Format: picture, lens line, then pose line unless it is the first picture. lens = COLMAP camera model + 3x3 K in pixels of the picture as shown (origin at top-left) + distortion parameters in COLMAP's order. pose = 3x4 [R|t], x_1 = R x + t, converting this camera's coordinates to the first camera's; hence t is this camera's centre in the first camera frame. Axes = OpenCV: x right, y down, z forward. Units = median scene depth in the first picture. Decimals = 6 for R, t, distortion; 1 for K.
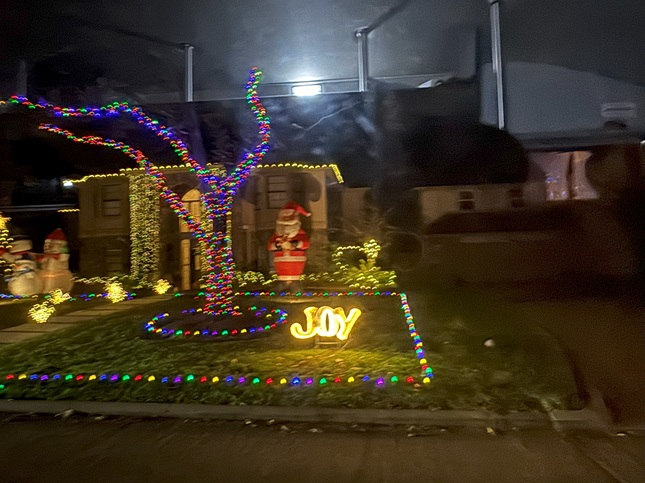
lens RADIAL K [[443.0, 0, 322.5], [0, 443.0, 241.5], [0, 0, 1]] dist [-0.000369, -0.000391]
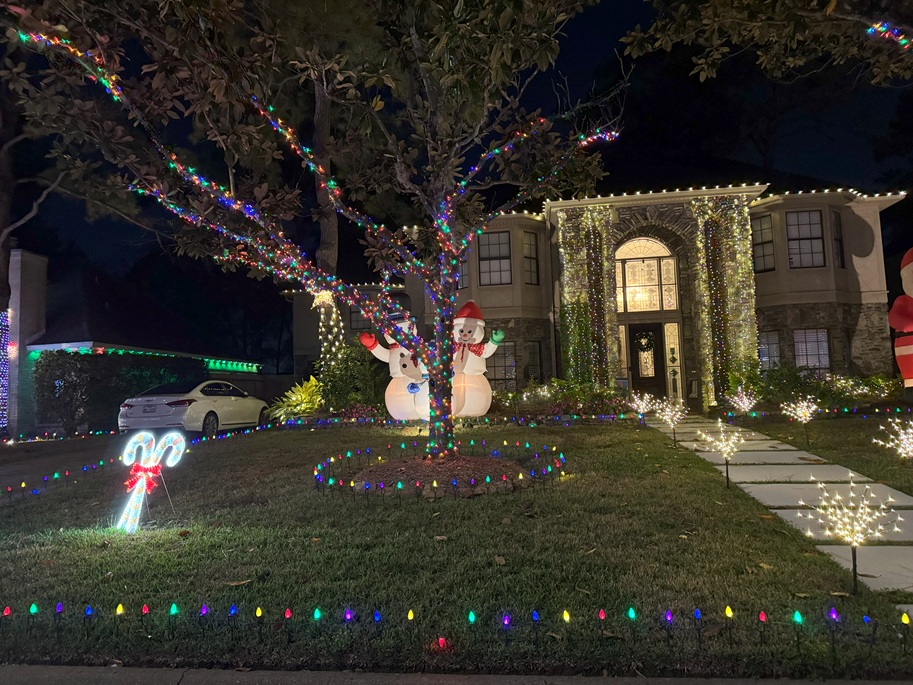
lens RADIAL K [[638.3, 0, 456.5], [0, 638.3, 342.5], [0, 0, 1]] dist [0.084408, -0.114056]
pose [[0.999812, -0.005838, 0.018486, -0.639111], [0.006374, 0.999556, -0.029101, 0.048761], [-0.018308, 0.029213, 0.999406, 0.193032]]
